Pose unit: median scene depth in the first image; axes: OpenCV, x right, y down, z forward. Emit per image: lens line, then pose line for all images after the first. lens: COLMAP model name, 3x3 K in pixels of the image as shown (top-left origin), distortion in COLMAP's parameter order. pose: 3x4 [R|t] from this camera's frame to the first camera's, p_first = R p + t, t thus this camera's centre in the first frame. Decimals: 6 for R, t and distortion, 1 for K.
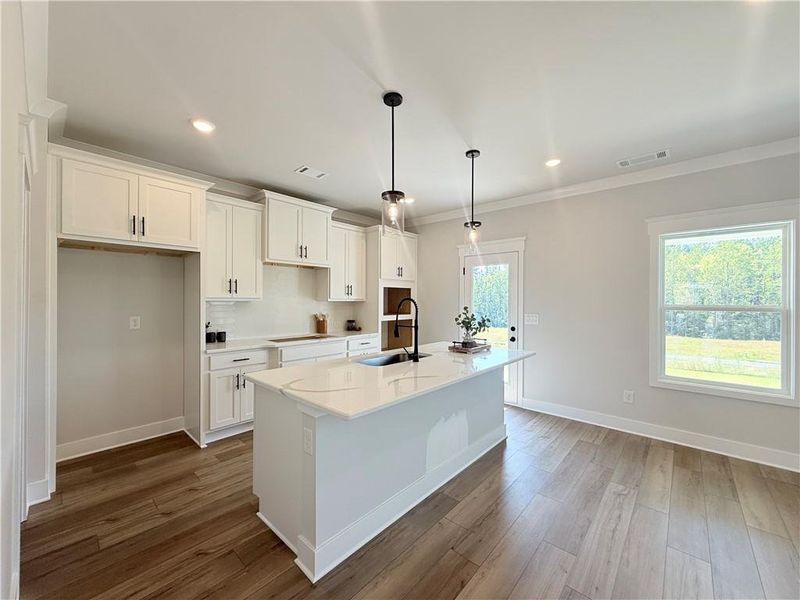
lens RADIAL K [[317.5, 0, 400.0], [0, 317.5, 300.0], [0, 0, 1]] dist [-0.011173, 0.000300]
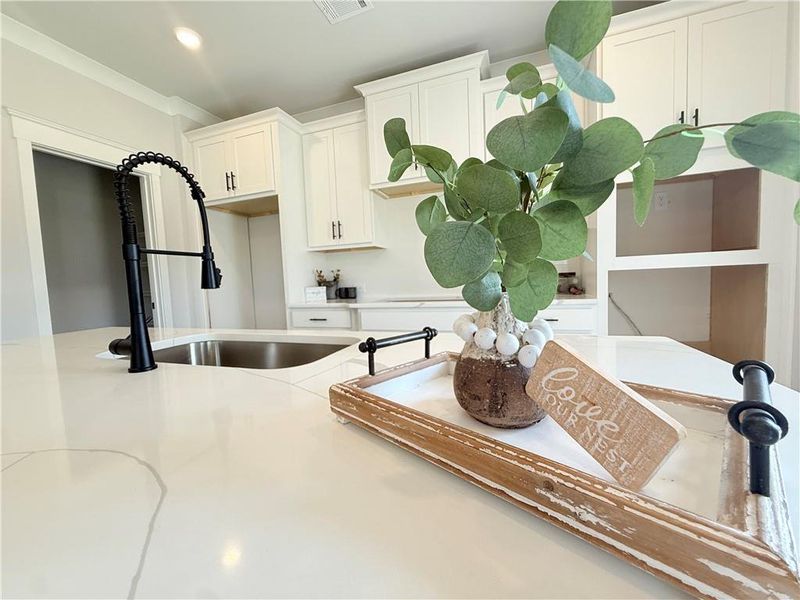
lens RADIAL K [[326.7, 0, 390.3], [0, 326.7, 300.5], [0, 0, 1]] dist [-0.000015, -0.000150]
pose [[0.375351, 0.040797, -0.925984, 0.297246], [0.045484, 0.997017, 0.062363, 0.087374], [0.925766, -0.065525, 0.372376, 0.783133]]
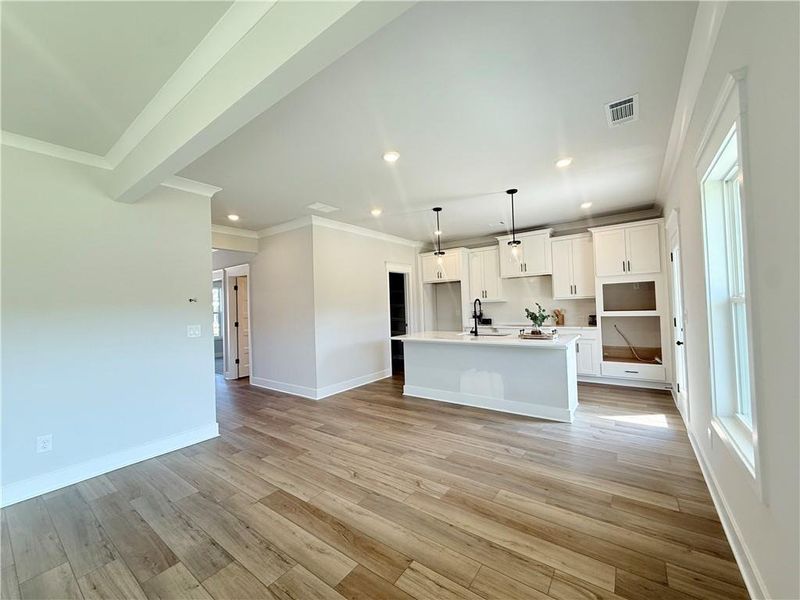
lens RADIAL K [[326.7, 0, 390.3], [0, 326.7, 300.5], [0, 0, 1]] dist [-0.000015, -0.000150]
pose [[0.075907, -0.024619, -0.996811, 1.309629], [0.037381, 0.999063, -0.021828, 0.014029], [0.996414, -0.035605, 0.076756, 0.290211]]
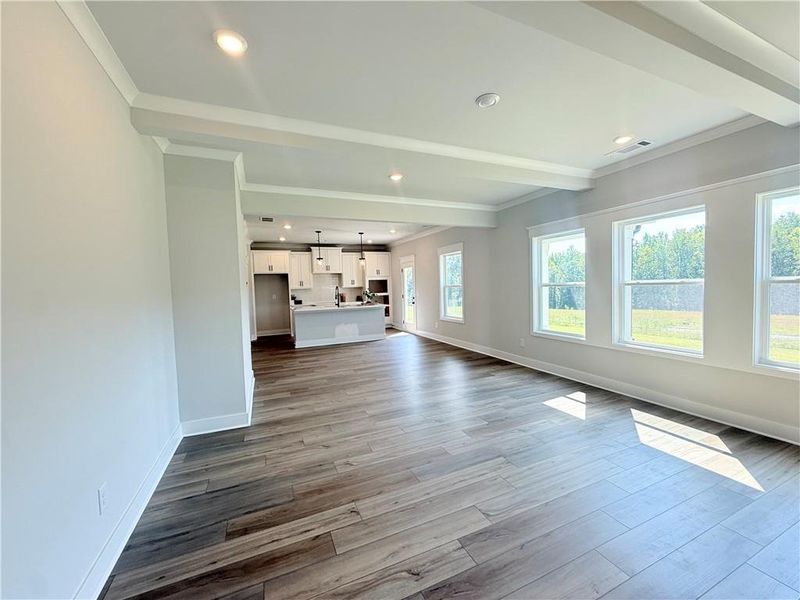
lens RADIAL K [[326.7, 0, 390.3], [0, 326.7, 300.5], [0, 0, 1]] dist [-0.000015, -0.000150]
pose [[0.885987, -0.014151, -0.463495, 1.463063], [0.037724, 0.998421, 0.041628, 0.014284], [0.462174, -0.054367, 0.885121, -1.169653]]
